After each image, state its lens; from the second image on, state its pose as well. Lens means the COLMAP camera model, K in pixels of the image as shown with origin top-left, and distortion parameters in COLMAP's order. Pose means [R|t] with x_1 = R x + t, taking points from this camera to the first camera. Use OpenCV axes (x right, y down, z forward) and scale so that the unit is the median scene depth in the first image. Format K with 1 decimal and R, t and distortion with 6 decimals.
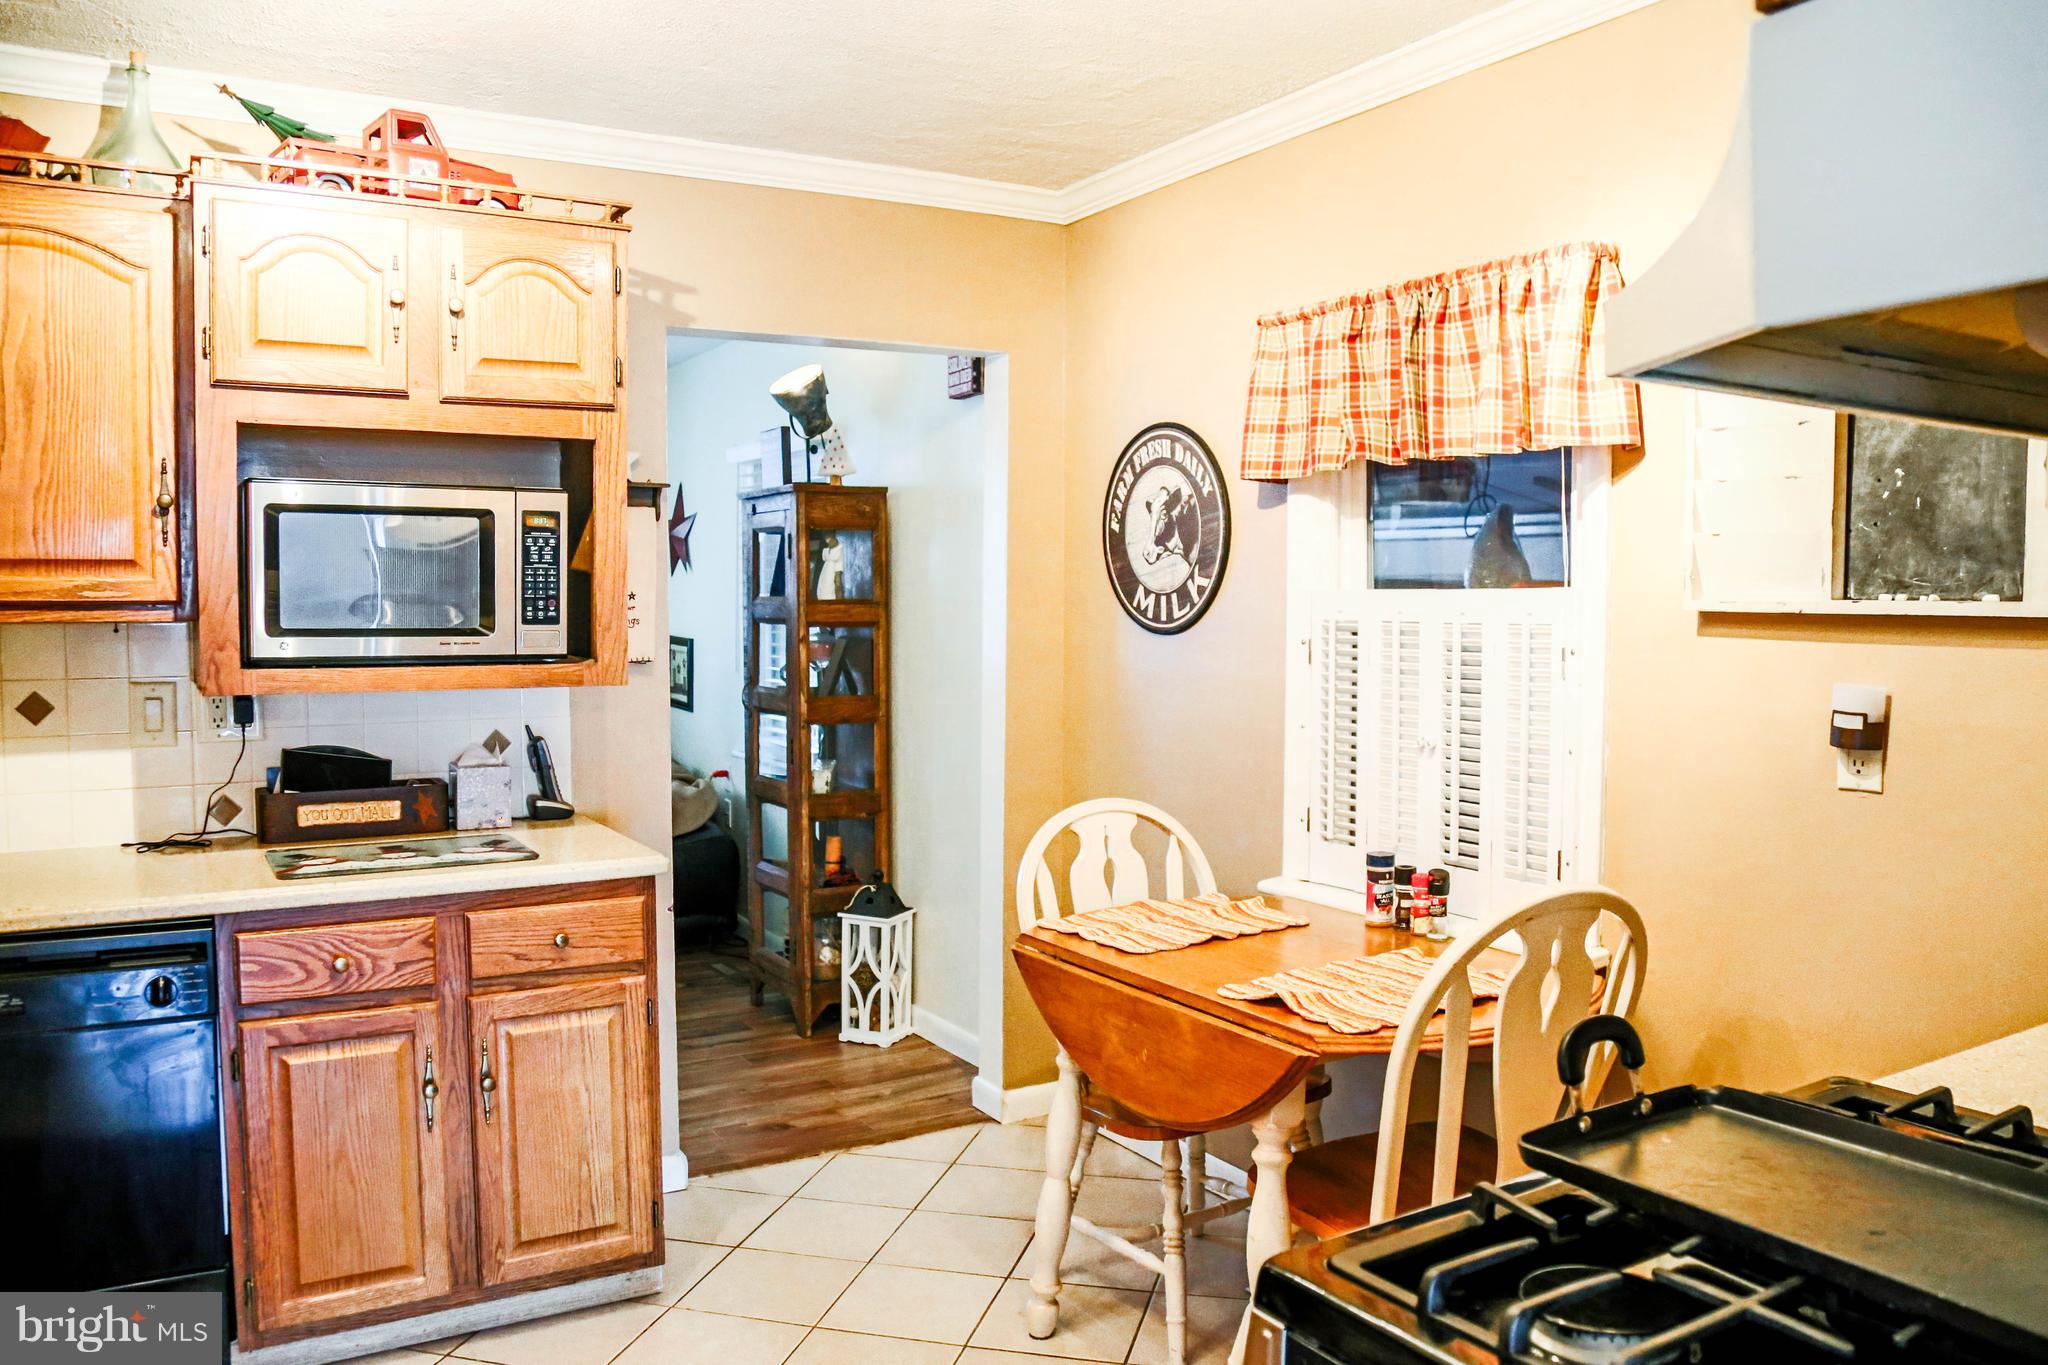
lens RADIAL K [[1574.9, 0, 1026.1], [0, 1574.9, 680.3], [0, 0, 1]] dist [-0.093530, 0.021944]
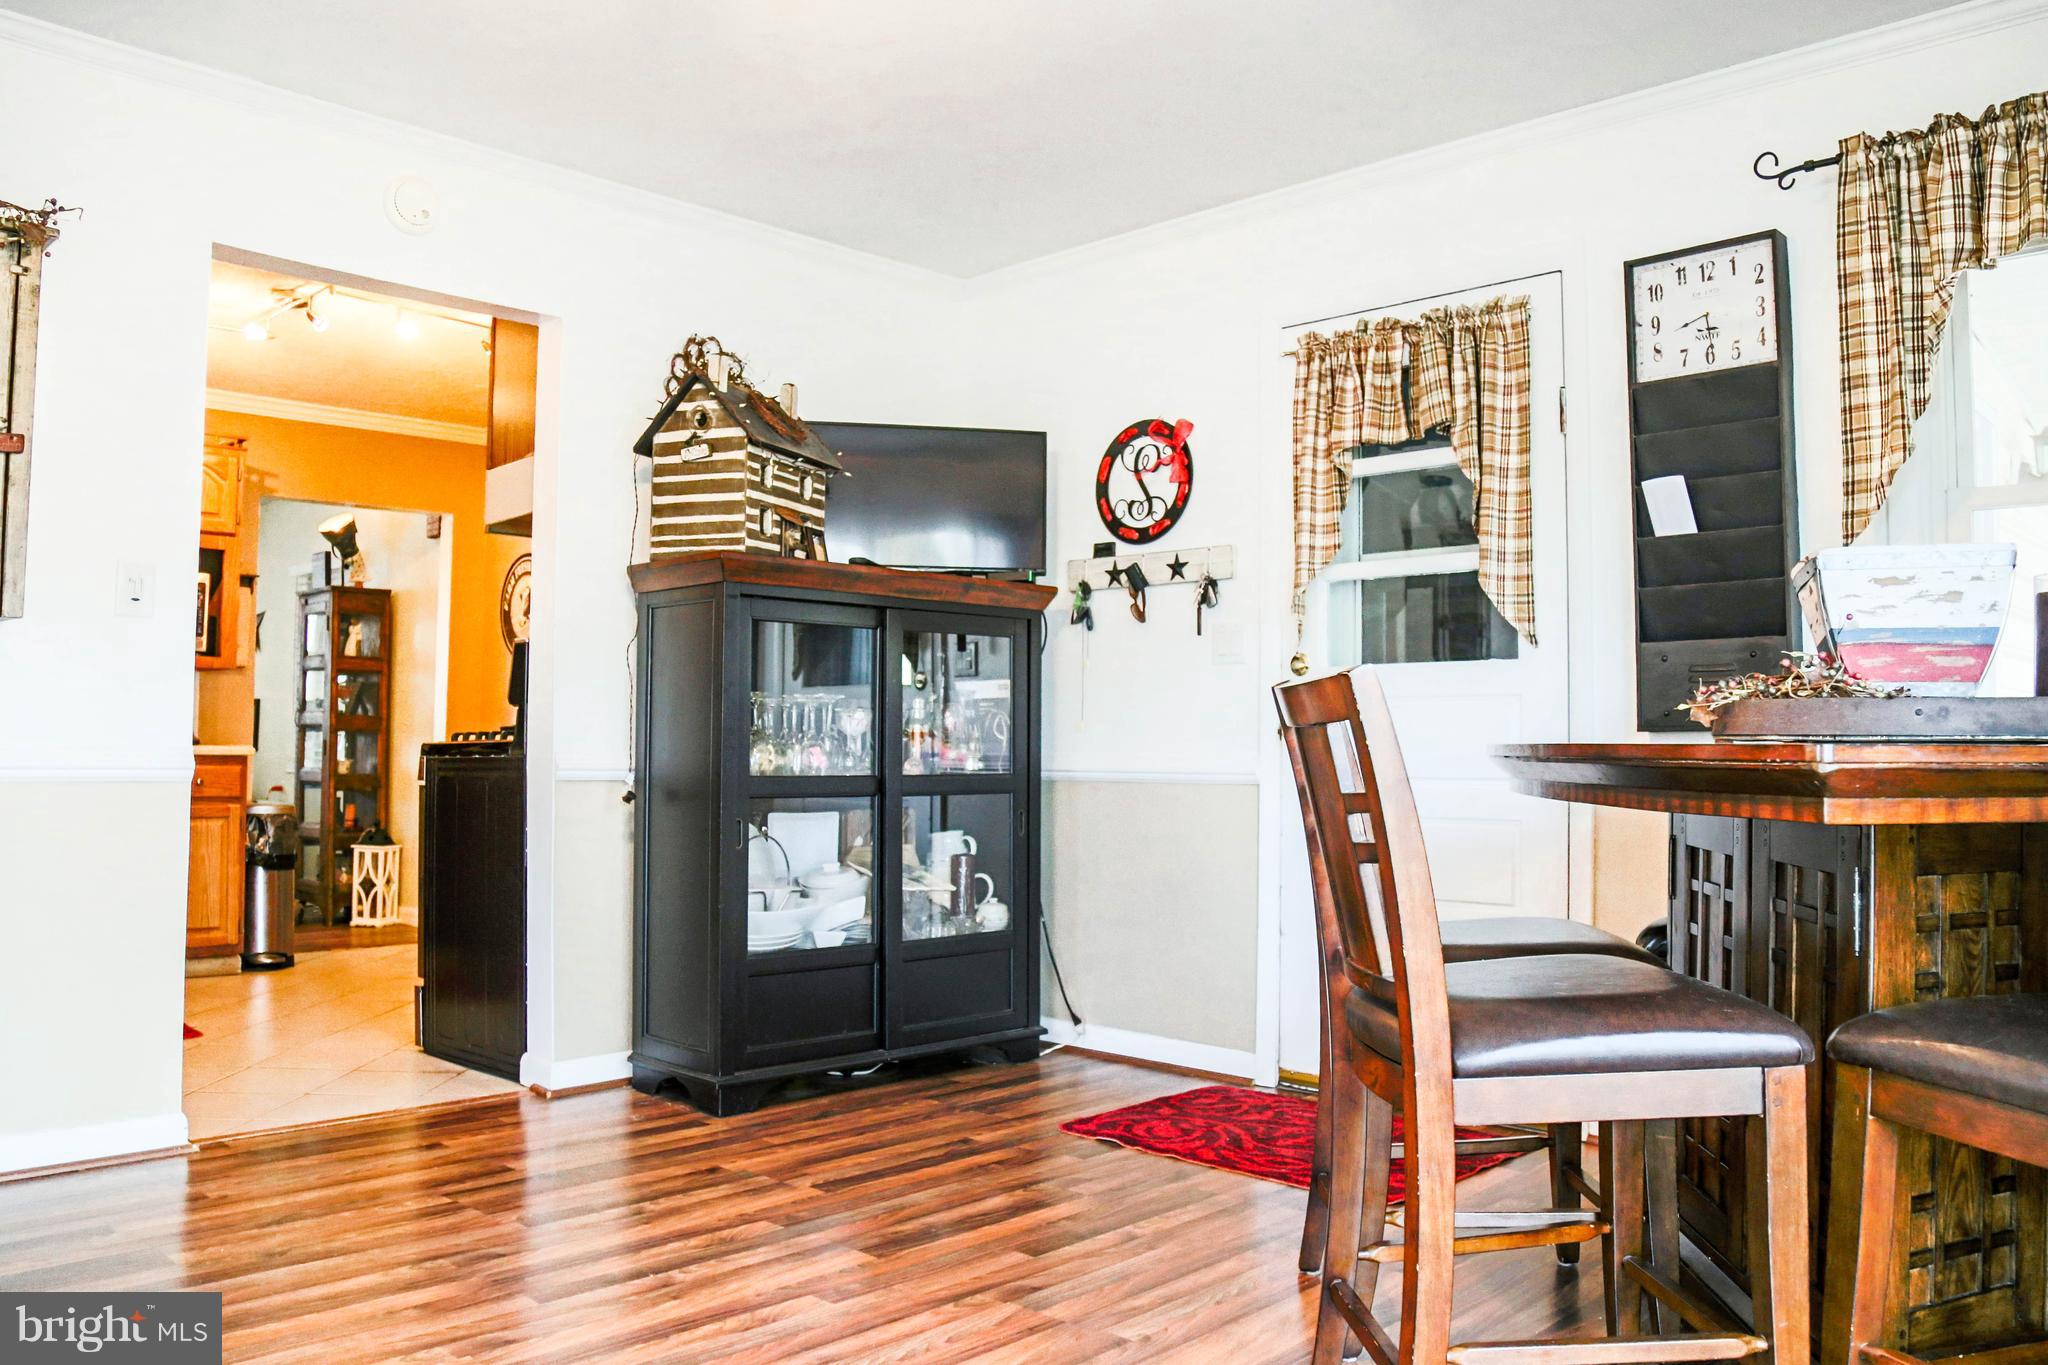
lens RADIAL K [[1574.9, 0, 1018.8], [0, 1574.9, 678.8], [0, 0, 1]] dist [-0.093530, 0.021944]
pose [[0.966812, 0.018004, 0.254855, 0.135319], [0.006985, 0.995278, -0.096810, 0.132382], [-0.255394, 0.095377, 0.962121, -0.728105]]
